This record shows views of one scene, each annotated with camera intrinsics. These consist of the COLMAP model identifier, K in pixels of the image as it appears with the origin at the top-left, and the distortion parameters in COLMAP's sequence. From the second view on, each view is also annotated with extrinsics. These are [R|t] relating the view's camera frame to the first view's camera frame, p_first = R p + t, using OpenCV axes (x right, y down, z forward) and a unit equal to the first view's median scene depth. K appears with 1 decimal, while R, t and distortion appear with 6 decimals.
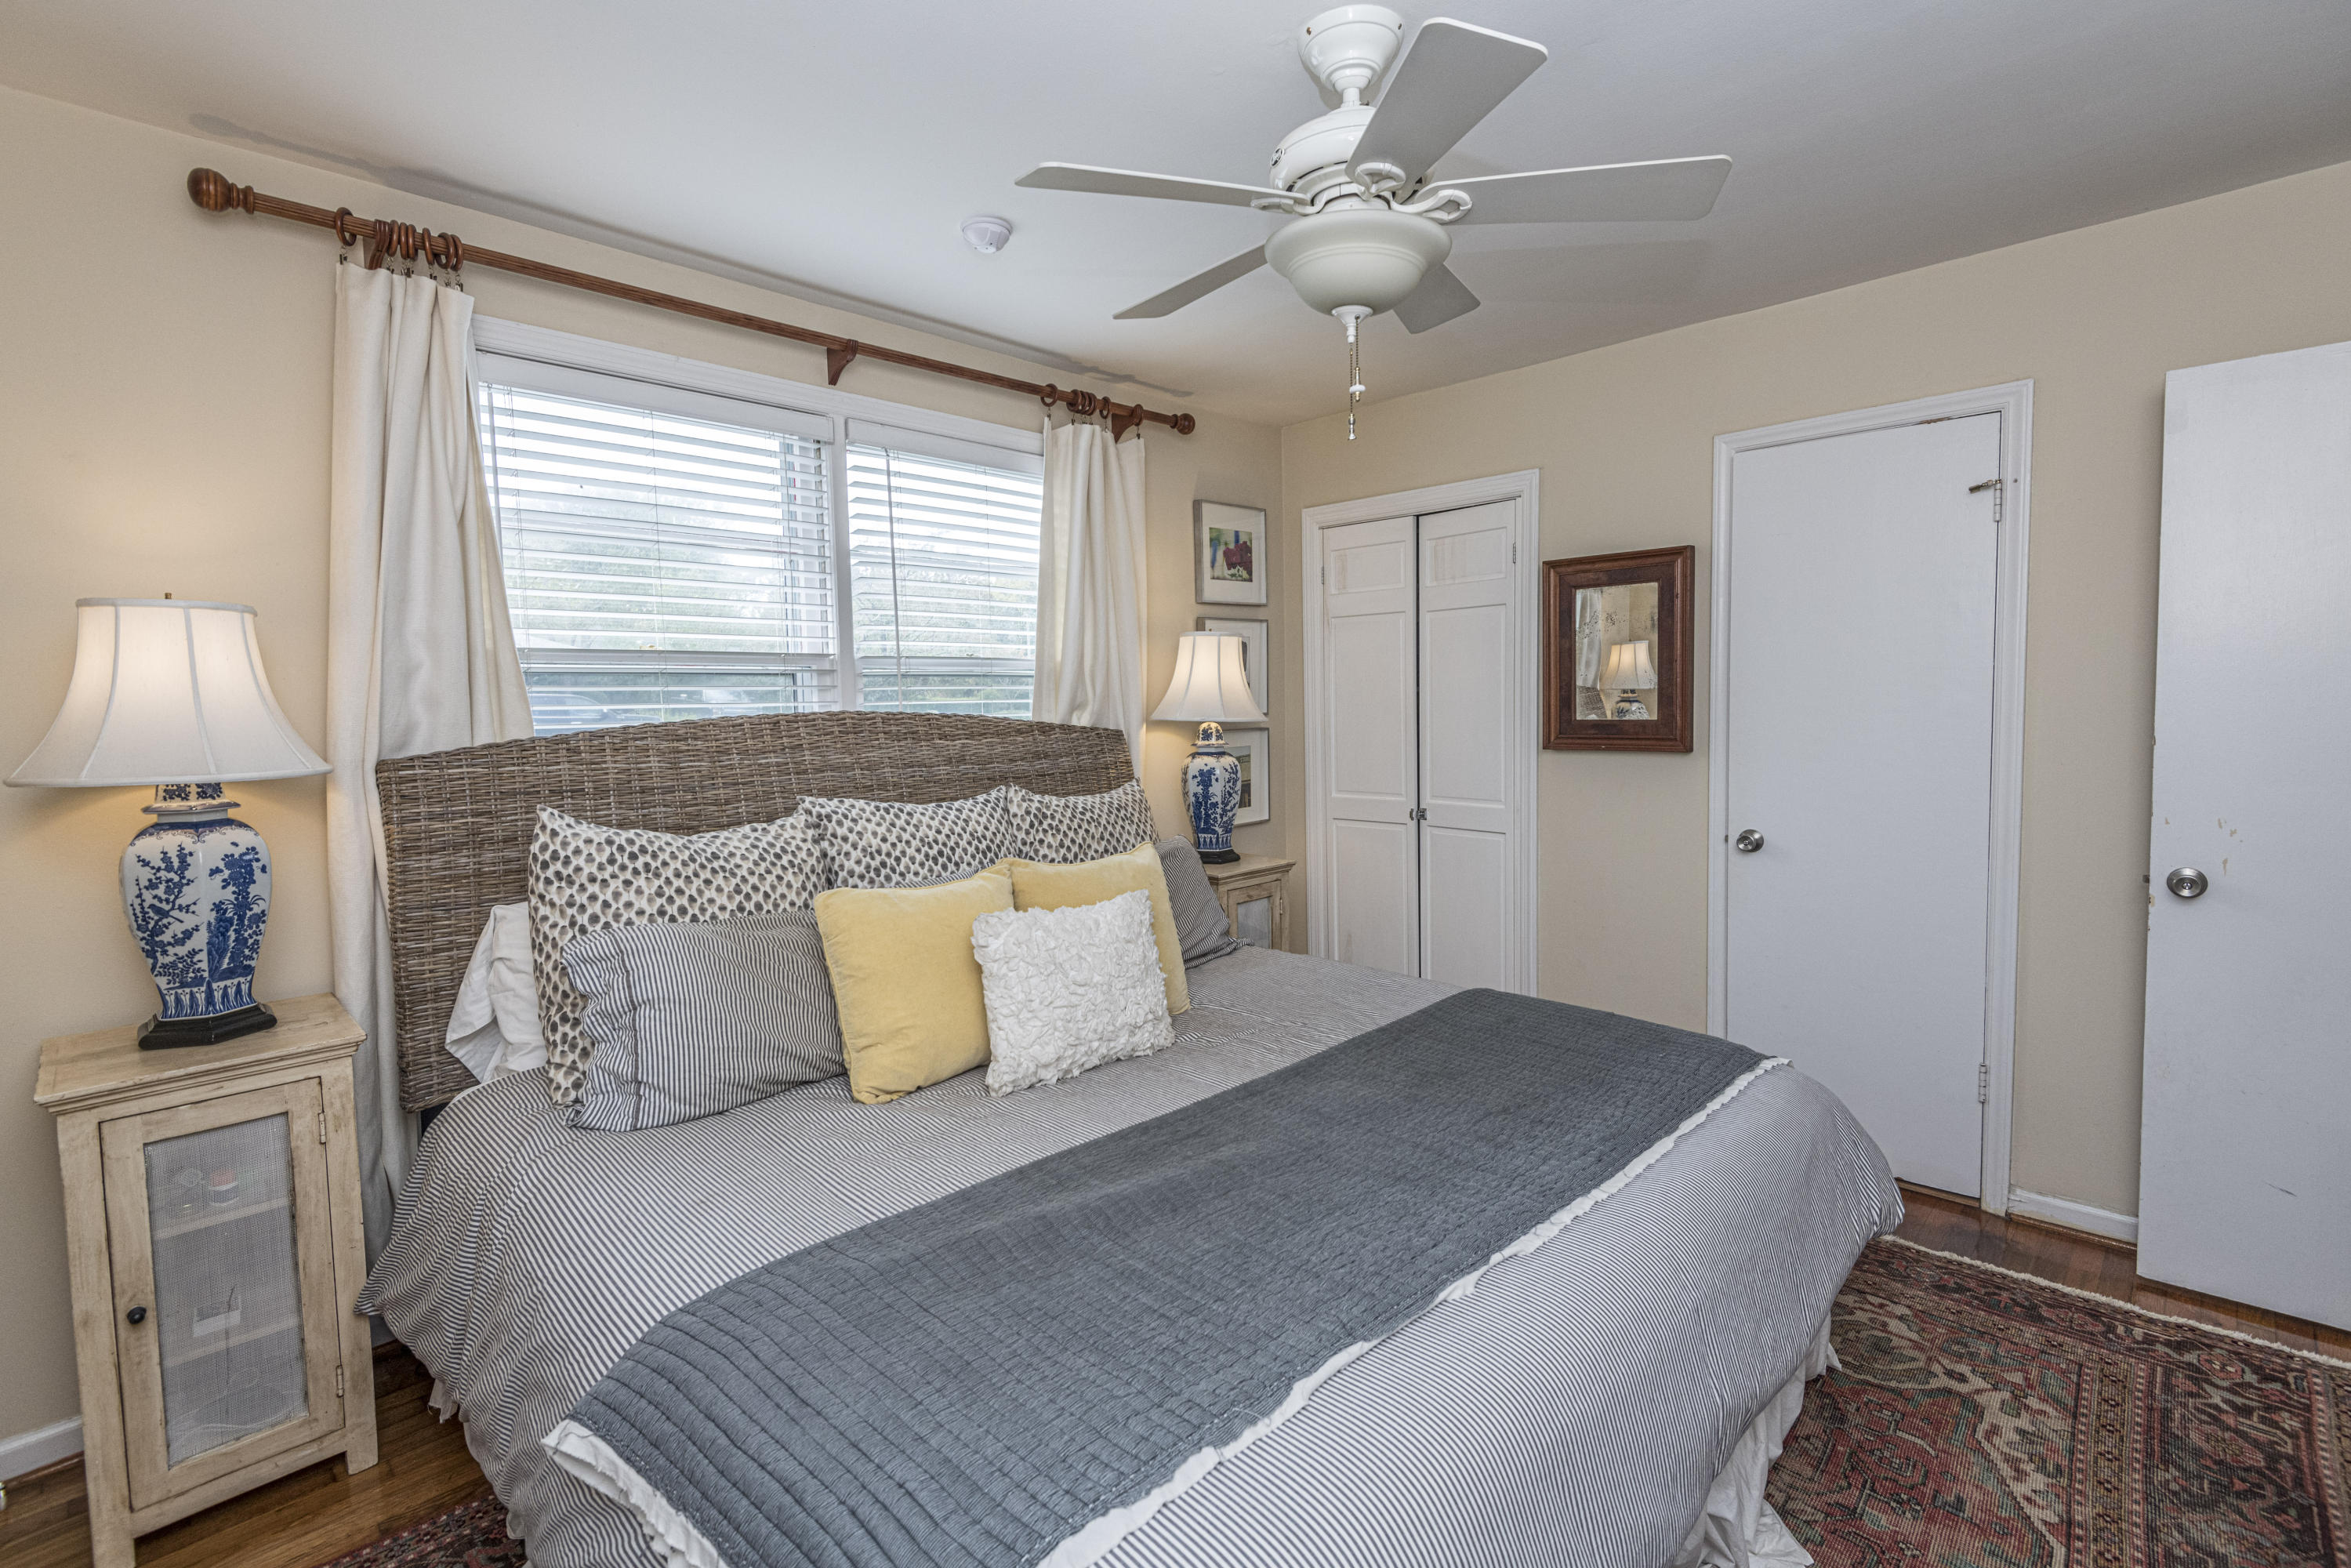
lens RADIAL K [[1056.5, 0, 1187.3], [0, 1056.5, 764.8], [0, 0, 1]] dist [0.024603, -0.012213]
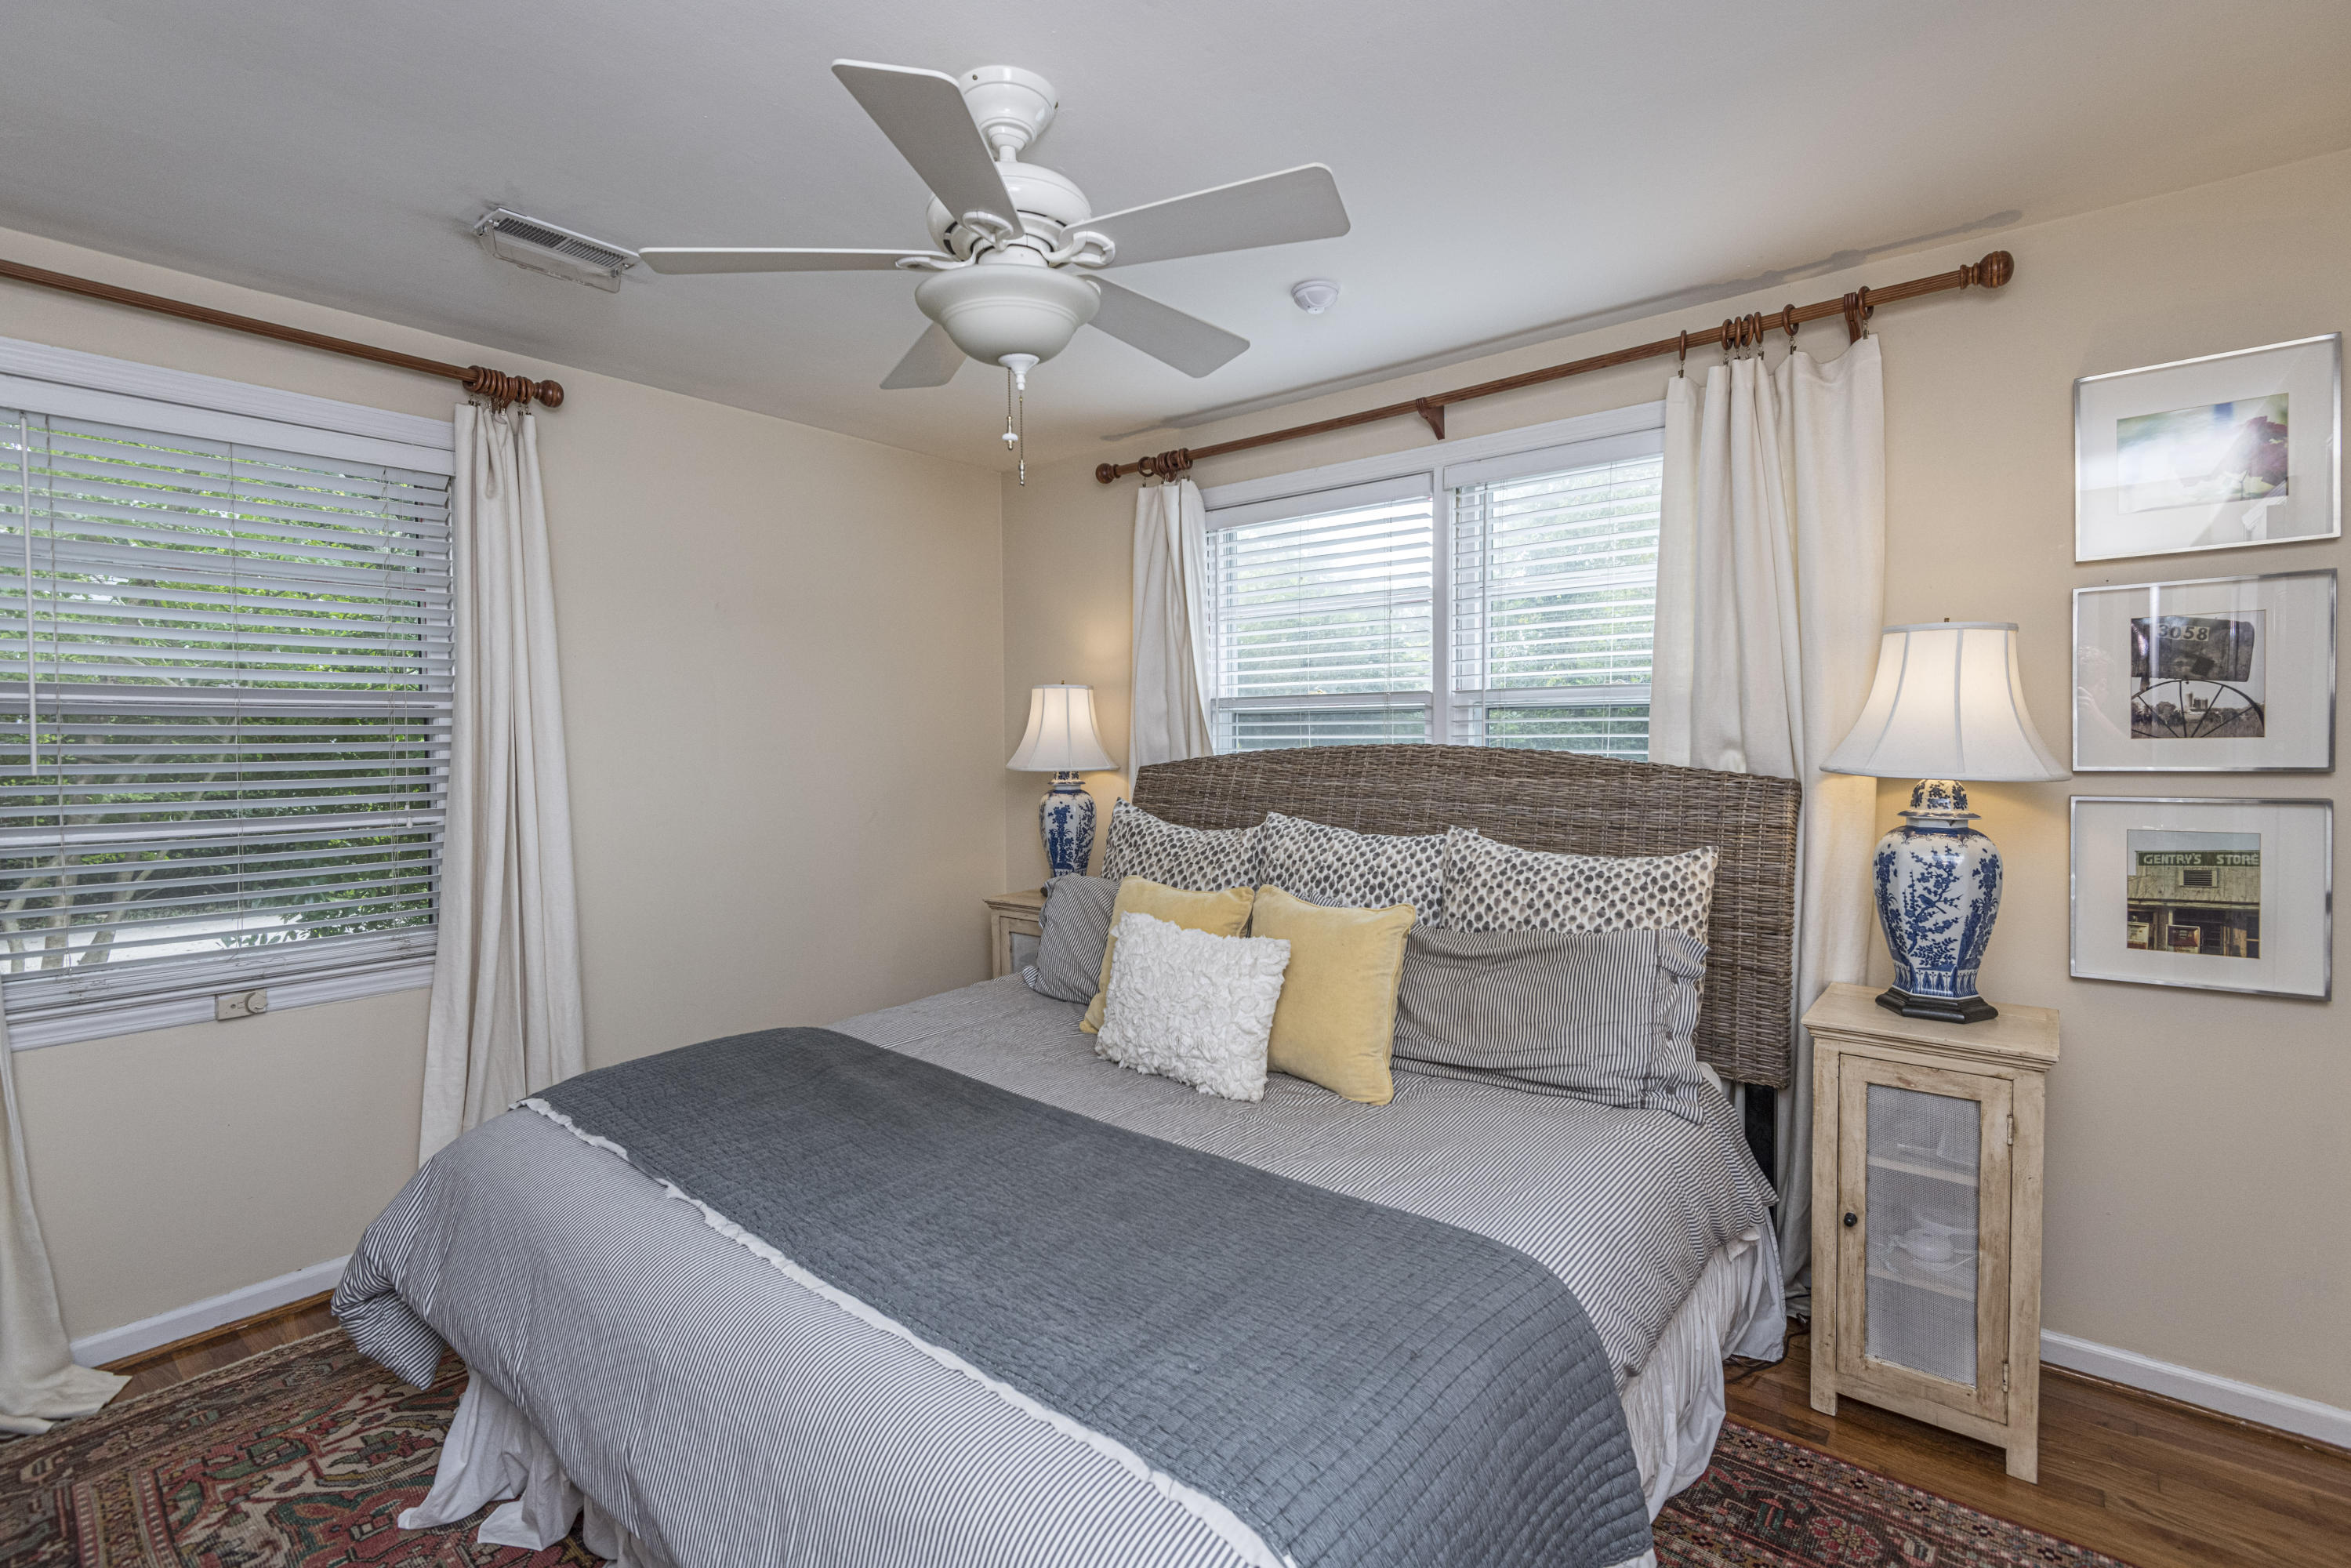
lens RADIAL K [[1056.5, 0, 1190.0], [0, 1056.5, 776.3], [0, 0, 1]] dist [0.024603, -0.012213]
pose [[0.108715, 0.056326, -0.992476, 0.750369], [-0.058524, 0.997024, 0.050174, -0.060562], [0.992349, 0.052629, 0.111688, 0.678714]]
